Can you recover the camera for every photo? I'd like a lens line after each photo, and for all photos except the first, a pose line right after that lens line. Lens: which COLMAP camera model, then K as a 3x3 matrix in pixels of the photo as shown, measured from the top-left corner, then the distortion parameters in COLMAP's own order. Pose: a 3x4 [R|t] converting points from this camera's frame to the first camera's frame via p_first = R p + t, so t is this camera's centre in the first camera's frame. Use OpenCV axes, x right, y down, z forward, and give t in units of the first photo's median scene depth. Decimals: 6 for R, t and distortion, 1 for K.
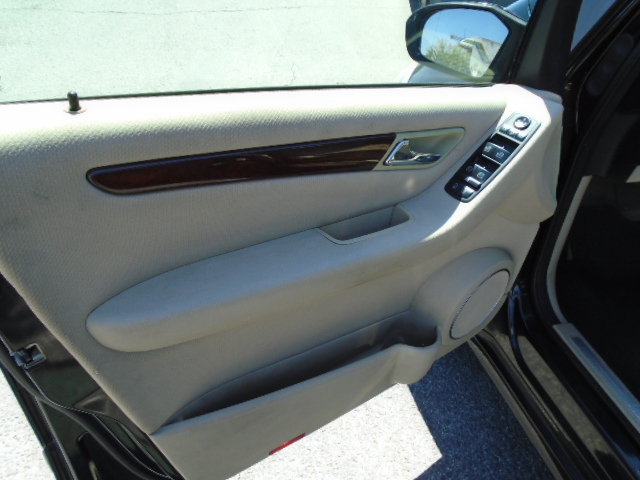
lens RADIAL K [[498.2, 0, 320.0], [0, 498.2, 240.0], [0, 0, 1]] dist [-0.009211, -0.005523]
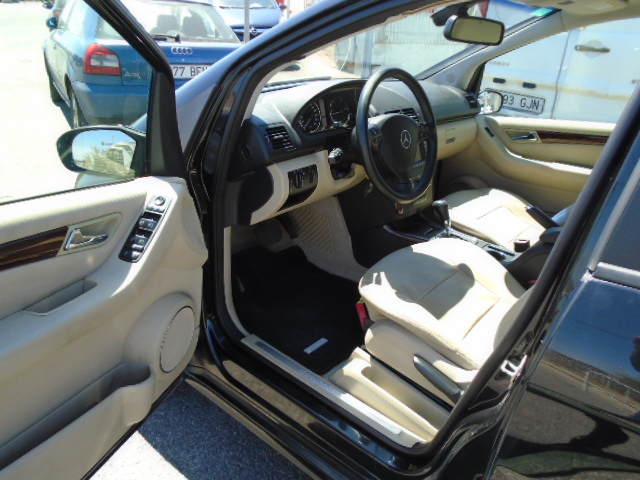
lens RADIAL K [[498.2, 0, 320.0], [0, 498.2, 240.0], [0, 0, 1]] dist [-0.009211, -0.005523]
pose [[0.808152, -0.225597, 0.544056, -0.033115], [0.311259, 0.947792, -0.069342, 0.117066], [-0.500008, 0.225382, 0.836179, -0.418909]]
